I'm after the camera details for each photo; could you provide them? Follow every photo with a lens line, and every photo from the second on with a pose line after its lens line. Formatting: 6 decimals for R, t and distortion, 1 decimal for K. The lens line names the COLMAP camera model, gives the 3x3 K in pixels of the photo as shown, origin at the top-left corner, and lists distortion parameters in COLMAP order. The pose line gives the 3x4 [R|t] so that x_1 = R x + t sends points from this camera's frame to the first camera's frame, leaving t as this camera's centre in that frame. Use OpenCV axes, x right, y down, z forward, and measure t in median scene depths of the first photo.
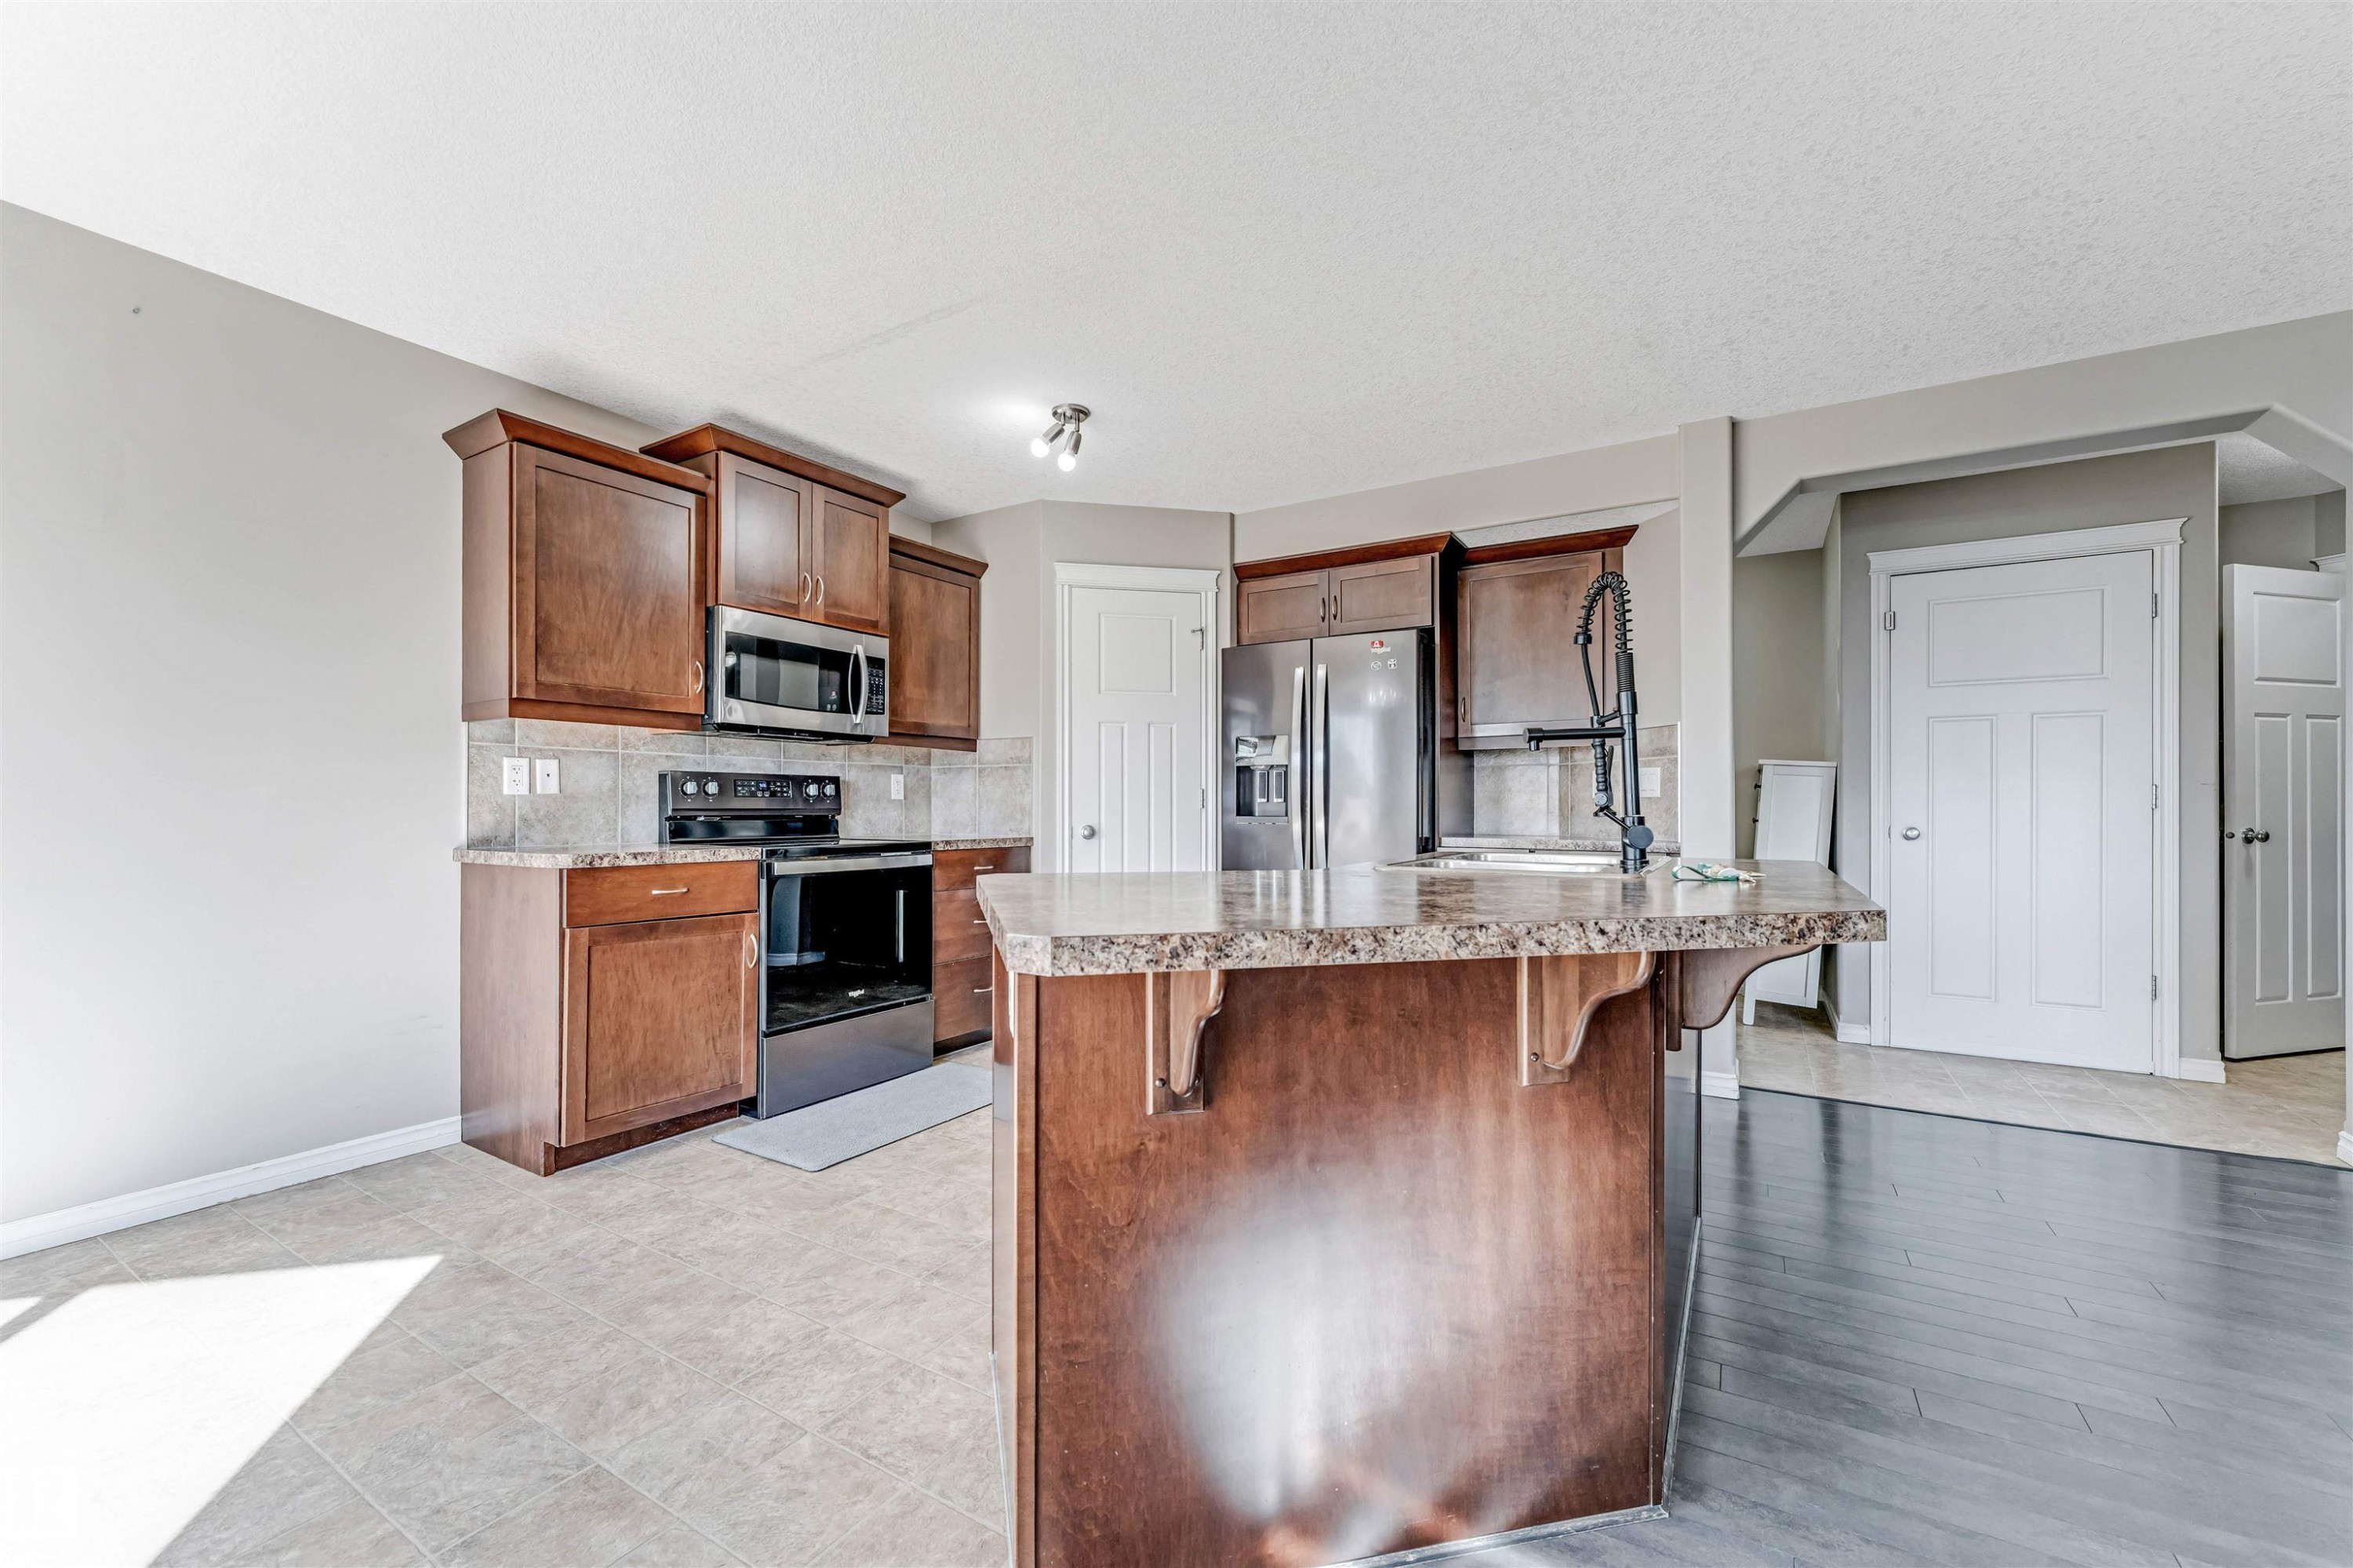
lens RADIAL K [[956.5, 0, 1159.4], [0, 956.5, 809.6], [0, 0, 1]] dist [-0.002837, 0.002738]
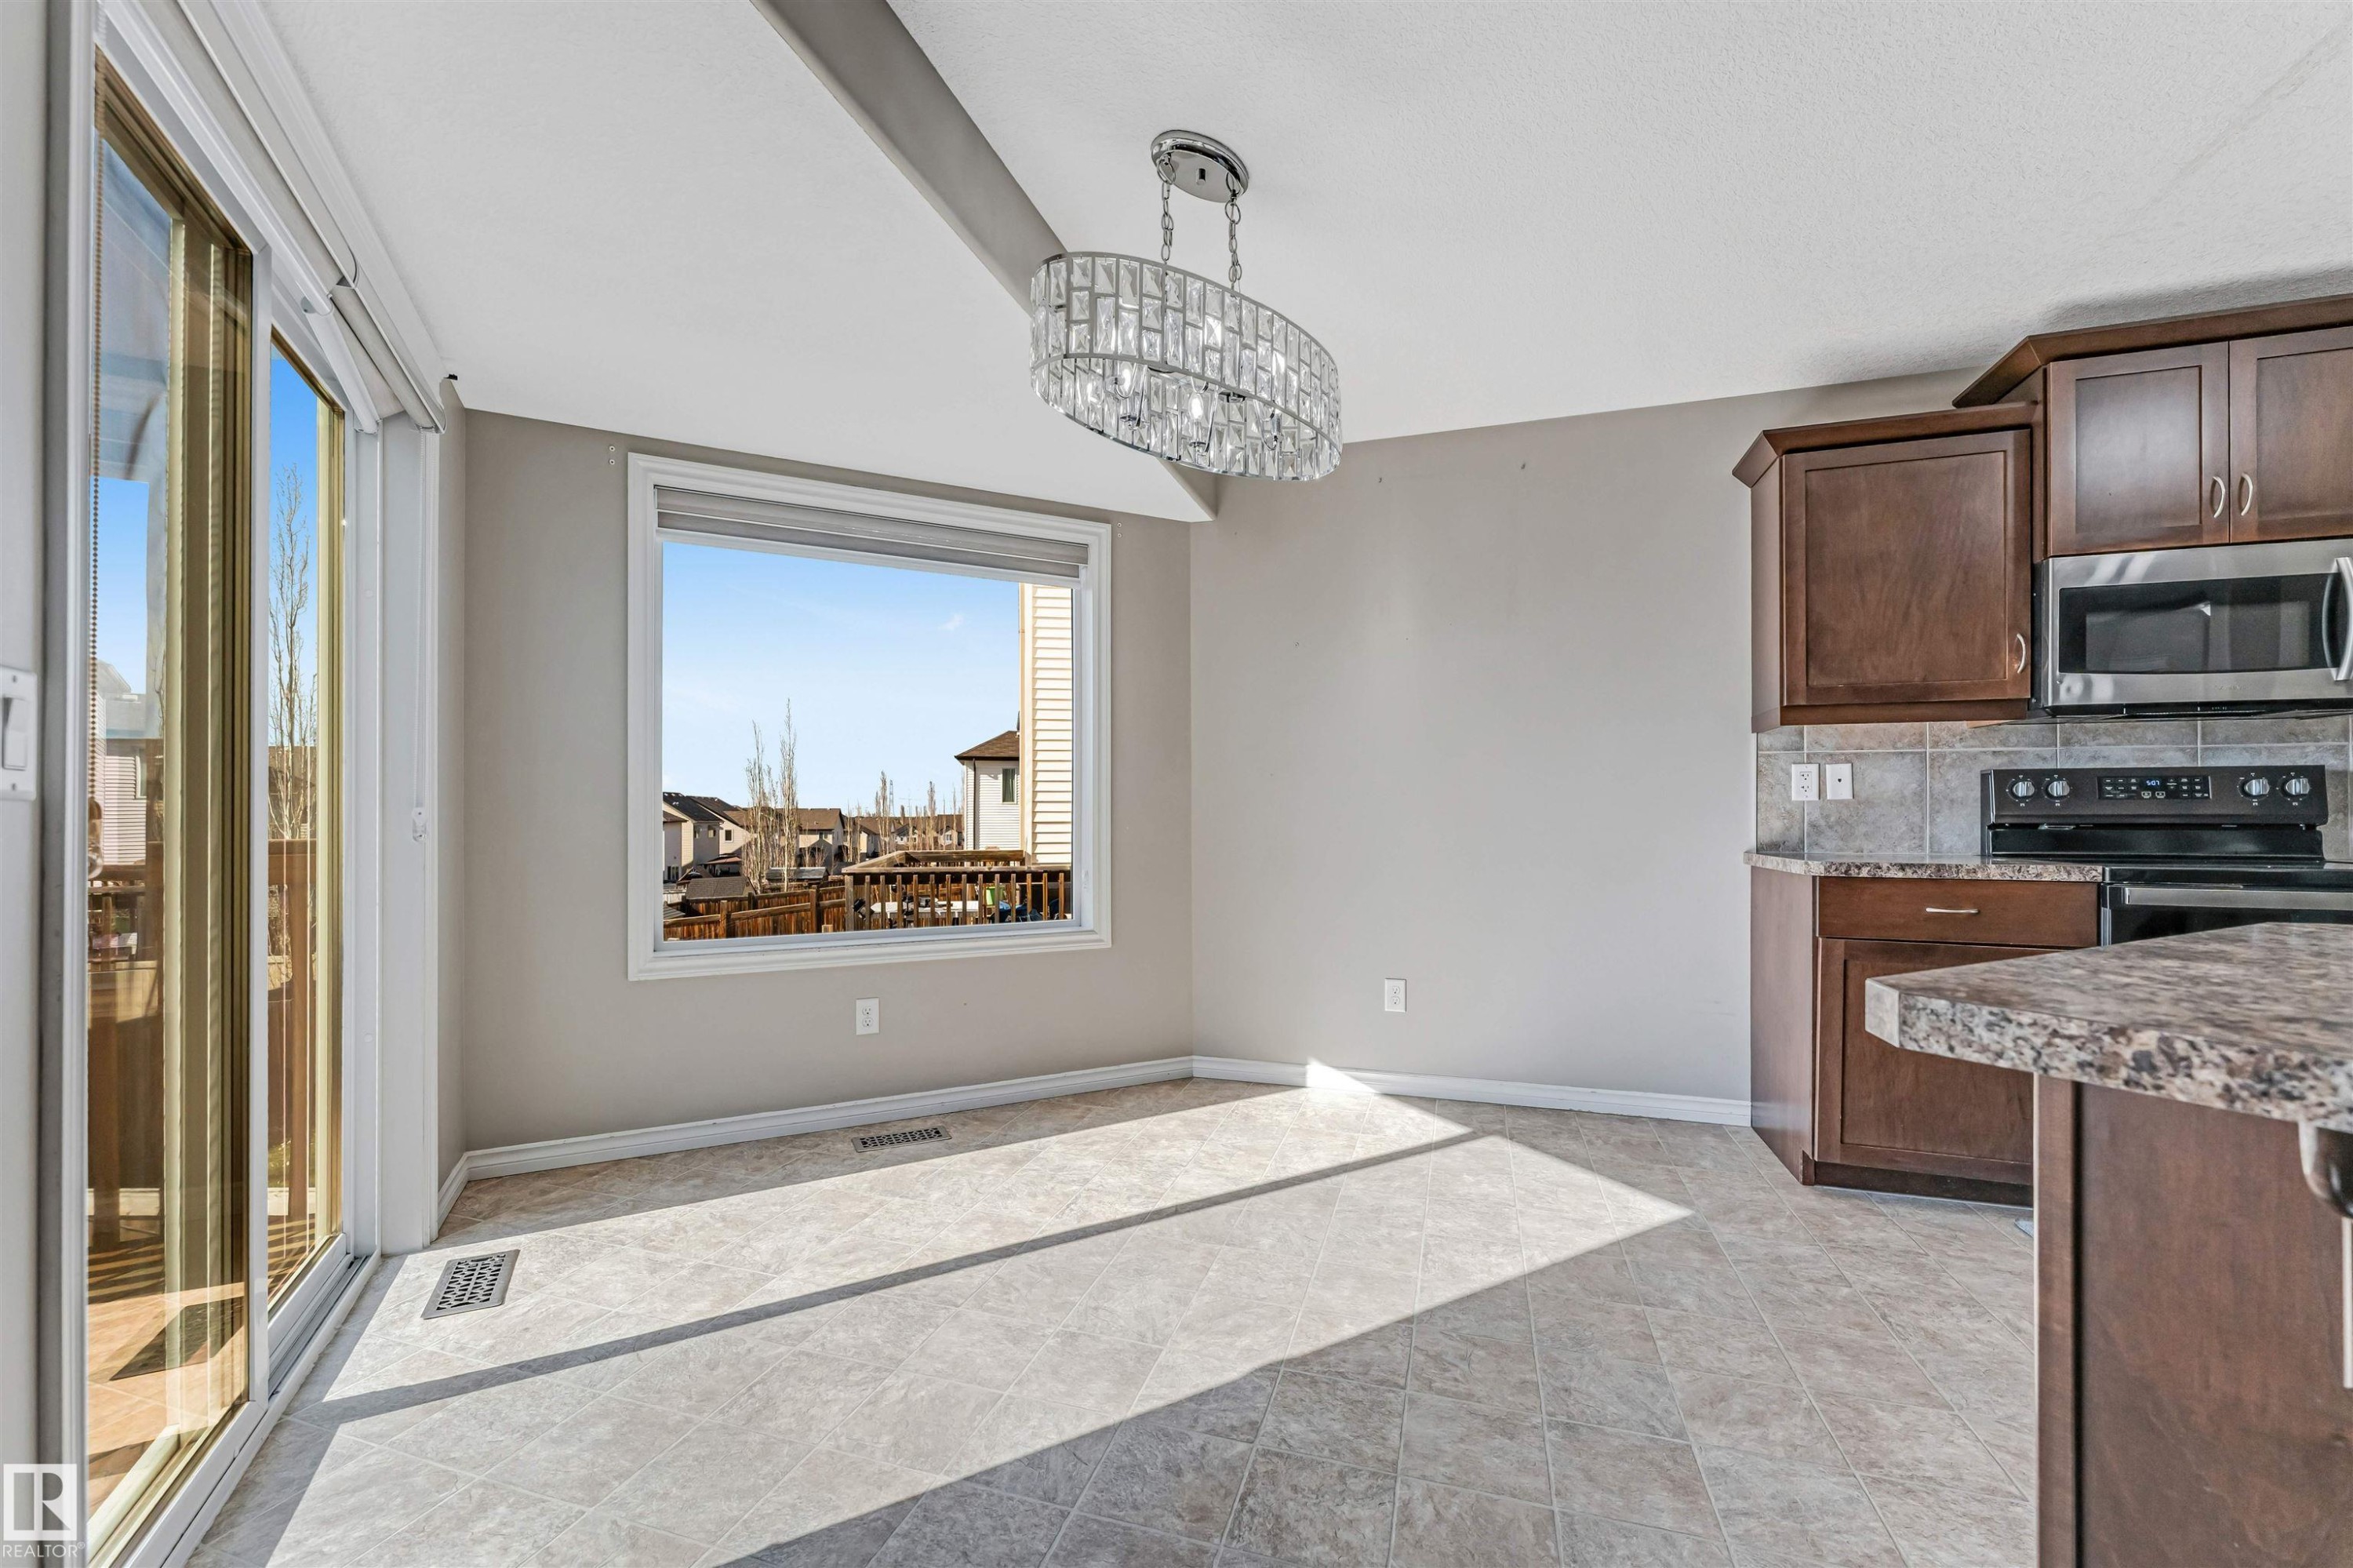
lens RADIAL K [[956.5, 0, 1155.1], [0, 956.5, 815.3], [0, 0, 1]] dist [-0.002837, 0.002738]
pose [[0.247471, 0.000879, -0.968895, 0.126857], [-0.002025, 0.999998, 0.000390, 0.000679], [0.968893, 0.001865, 0.247472, 0.083321]]
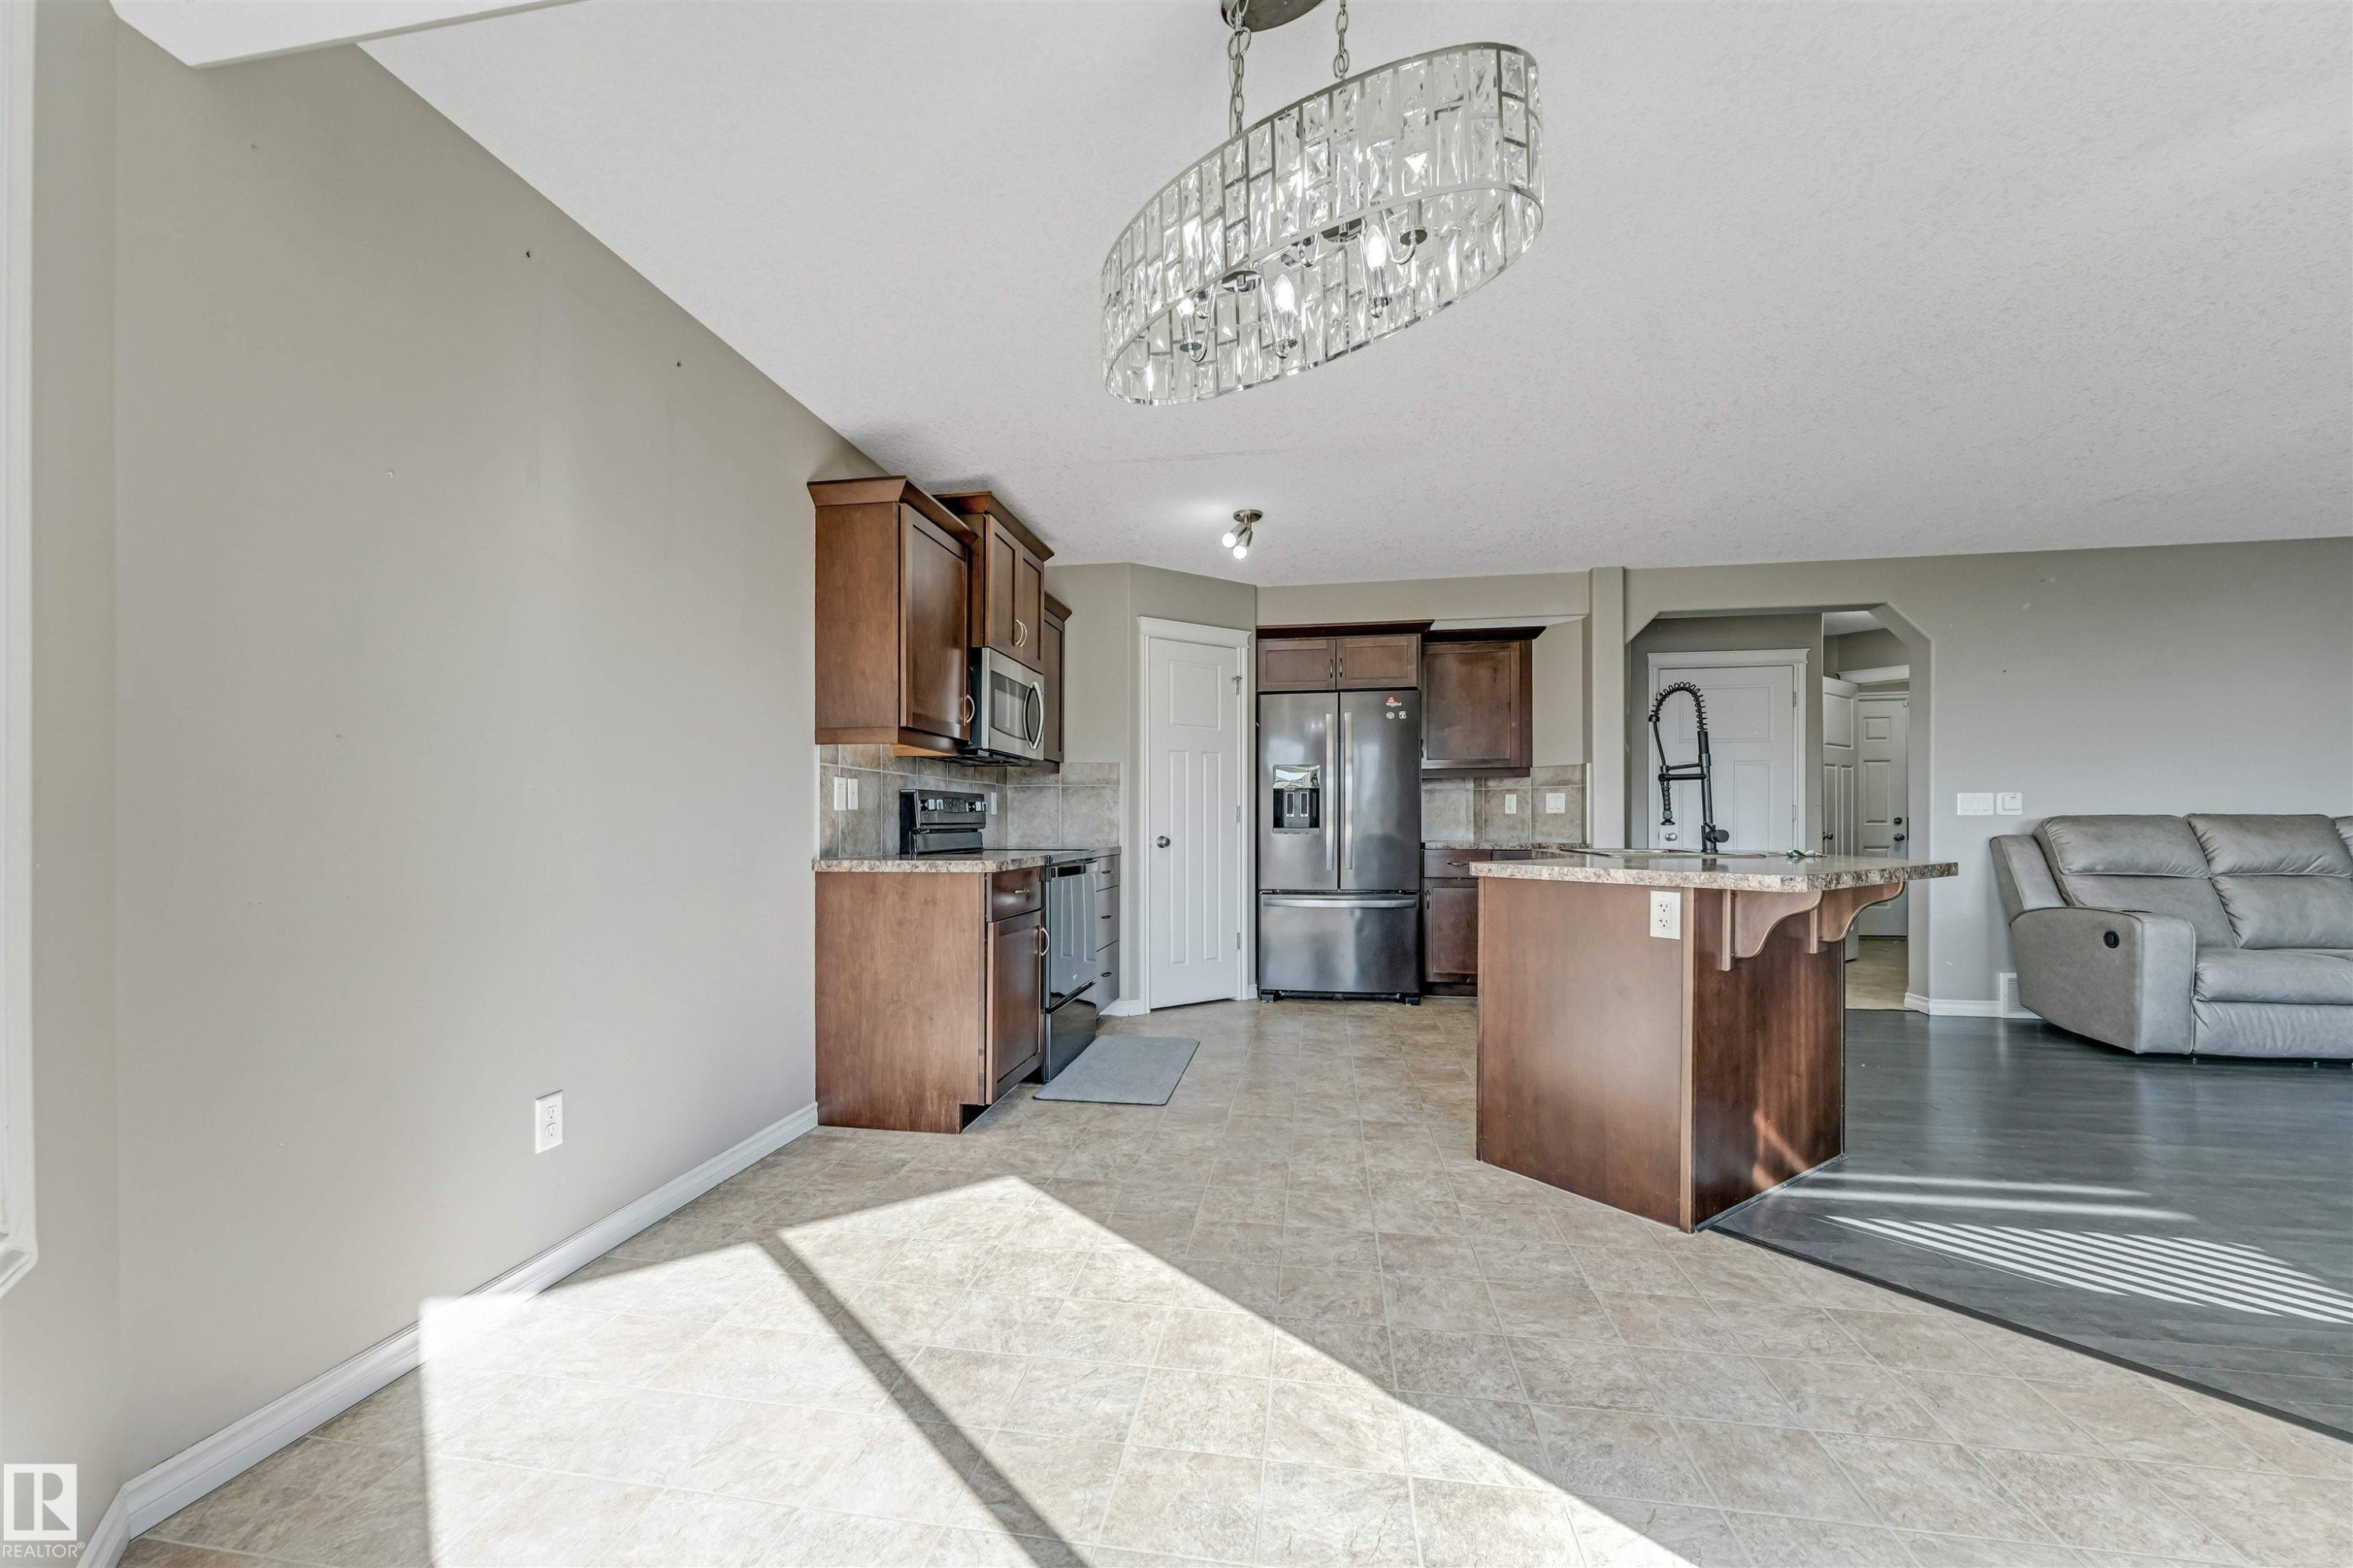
lens RADIAL K [[956.5, 0, 1180.7], [0, 956.5, 827.3], [0, 0, 1]] dist [-0.002837, 0.002738]
pose [[0.926819, -0.004753, 0.375478, -0.974917], [0.003805, 0.999987, 0.003266, 0.001775], [-0.375489, -0.001598, 0.926826, -0.239457]]
